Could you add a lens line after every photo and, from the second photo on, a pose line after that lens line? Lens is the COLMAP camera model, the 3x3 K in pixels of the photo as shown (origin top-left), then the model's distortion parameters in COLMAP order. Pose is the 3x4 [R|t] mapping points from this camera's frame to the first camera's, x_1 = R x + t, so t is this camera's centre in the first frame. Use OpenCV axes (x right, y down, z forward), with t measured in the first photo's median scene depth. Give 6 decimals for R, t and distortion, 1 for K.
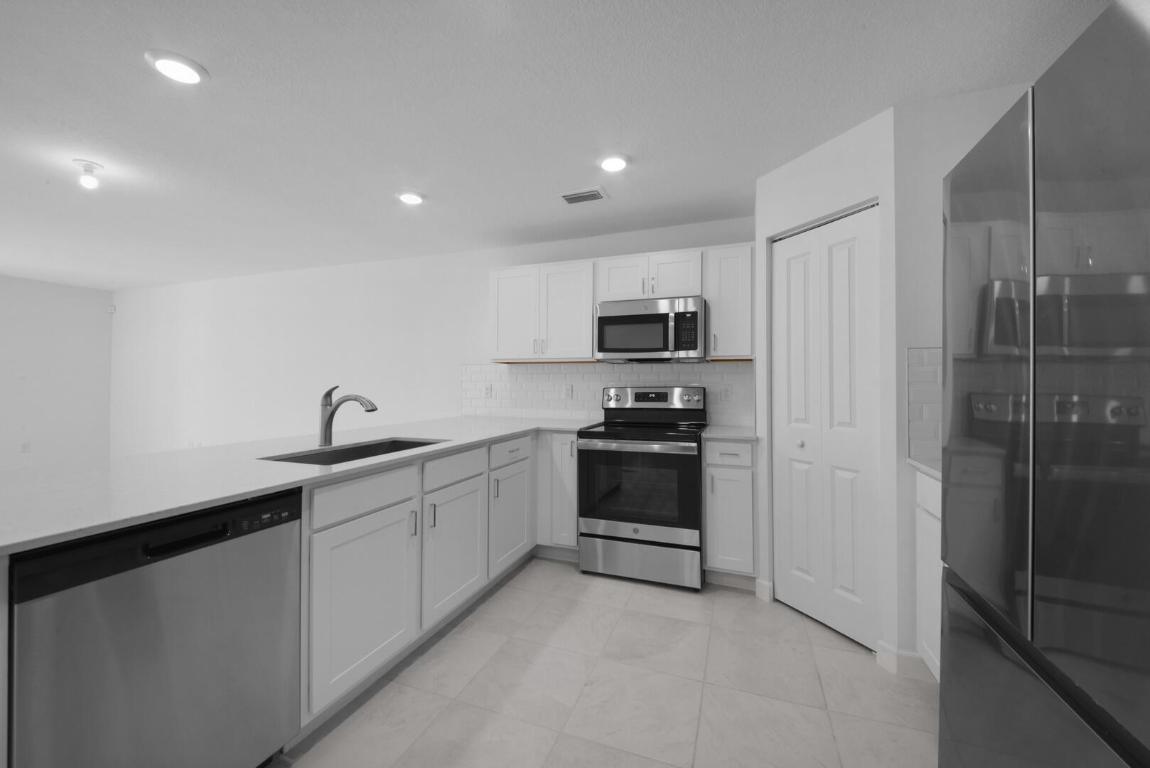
lens RADIAL K [[433.6, 0, 578.1], [0, 433.6, 375.3], [0, 0, 1]] dist [0.036534, -0.025003]
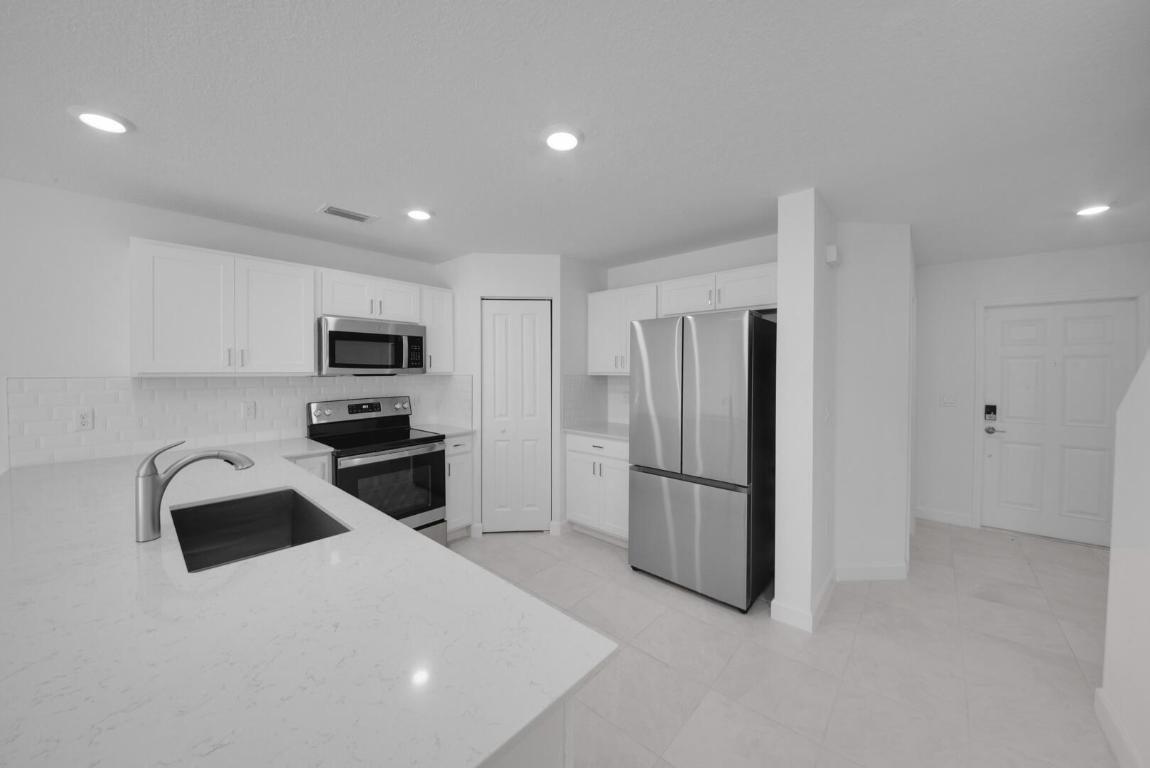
lens RADIAL K [[400.0, 0, 580.0], [0, 400.0, 374.0], [0, 0, 1]] dist [-0.000169, -0.006471]
pose [[0.349864, -0.012367, 0.936719, -0.697466], [-0.016038, 0.999687, 0.019189, -0.075672], [-0.936663, -0.021736, 0.349557, 0.190921]]
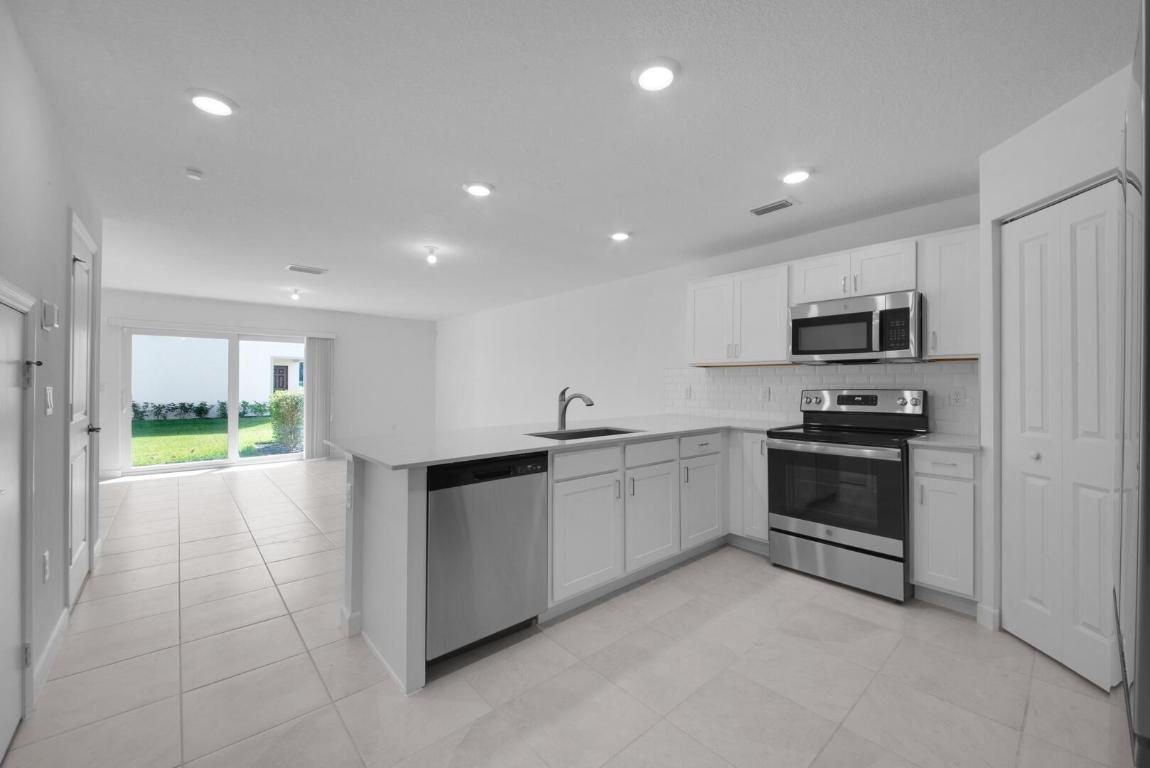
lens RADIAL K [[445.4, 0, 575.0], [0, 445.4, 384.0], [0, 0, 1]] dist [0.000949, -0.005719]
pose [[0.877627, 0.000258, -0.479345, 0.114057], [0.006985, 0.999887, 0.013328, -0.002718], [0.479294, -0.015045, 0.877525, -0.180402]]
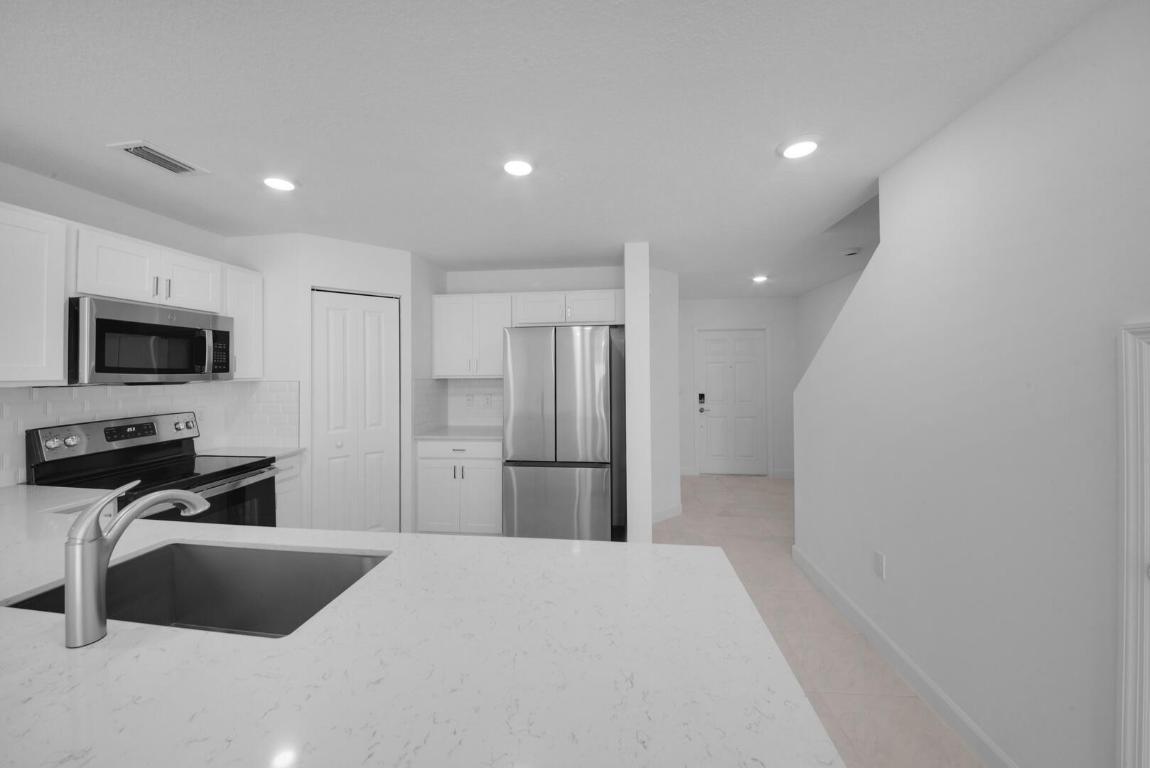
lens RADIAL K [[402.5, 0, 574.4], [0, 402.5, 367.9], [0, 0, 1]] dist [-0.000757, -0.010428]
pose [[-0.247767, 0.008072, 0.968786, -0.819747], [-0.009894, 0.999892, -0.010862, -0.071788], [-0.968769, -0.012276, -0.247660, 0.531758]]
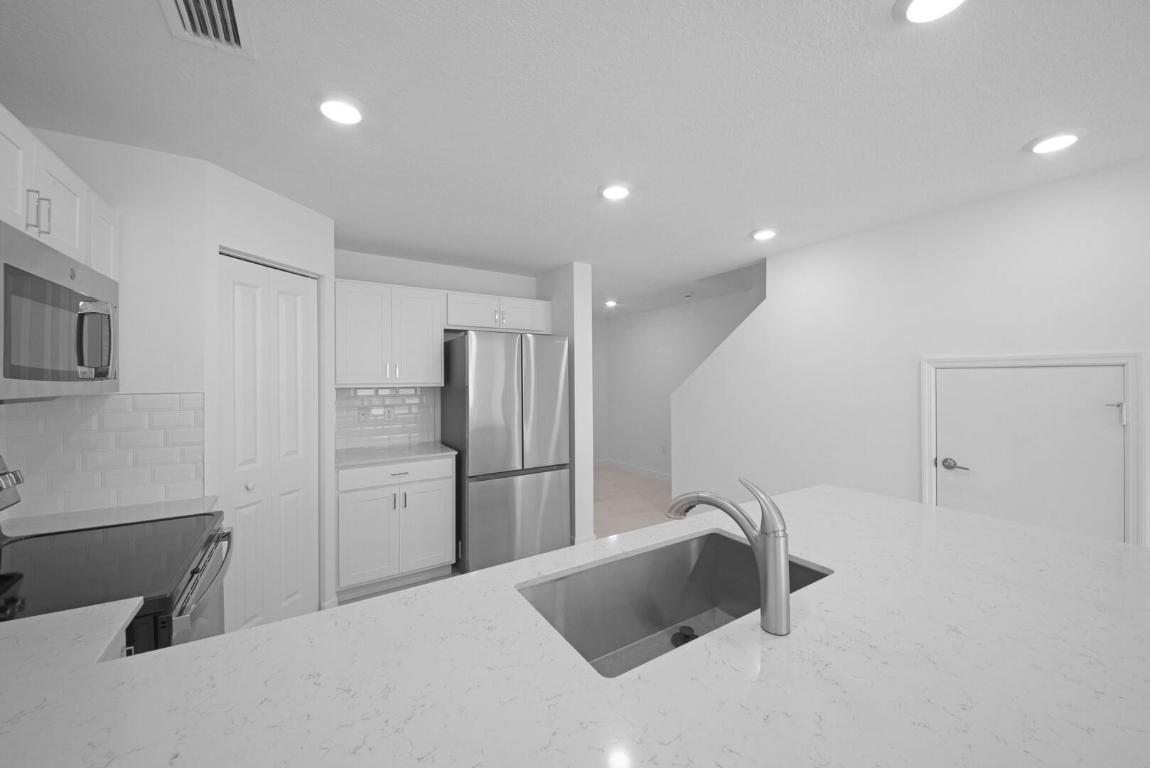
lens RADIAL K [[433.6, 0, 578.1], [0, 433.6, 375.3], [0, 0, 1]] dist [0.036534, -0.025003]
pose [[-0.803361, 0.007054, 0.595451, -0.555048], [-0.006554, 0.999765, -0.020687, -0.059234], [-0.595457, -0.020522, -0.803125, 1.198243]]
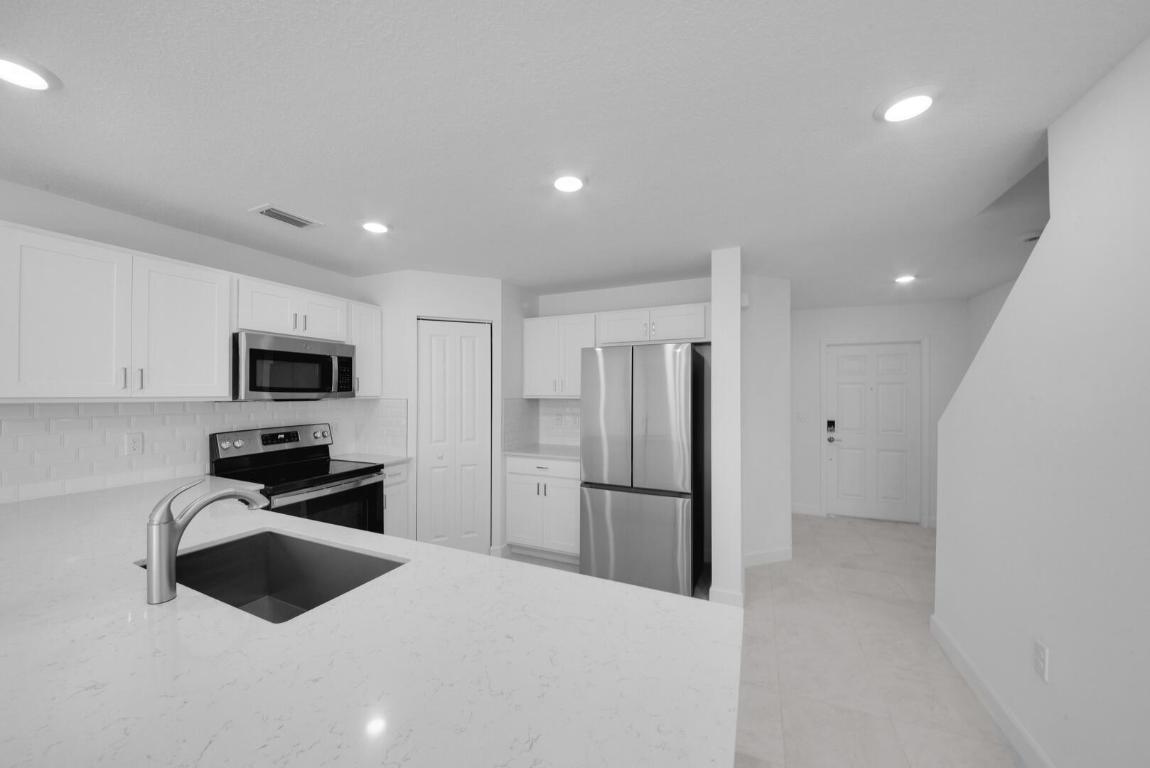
lens RADIAL K [[404.2, 0, 571.3], [0, 404.2, 390.9], [0, 0, 1]] dist [0.016017, -0.018340]
pose [[0.061251, 0.000385, 0.998122, -0.808327], [-0.017907, 0.999839, 0.000714, -0.076454], [-0.997962, -0.017917, 0.061248, 0.398273]]
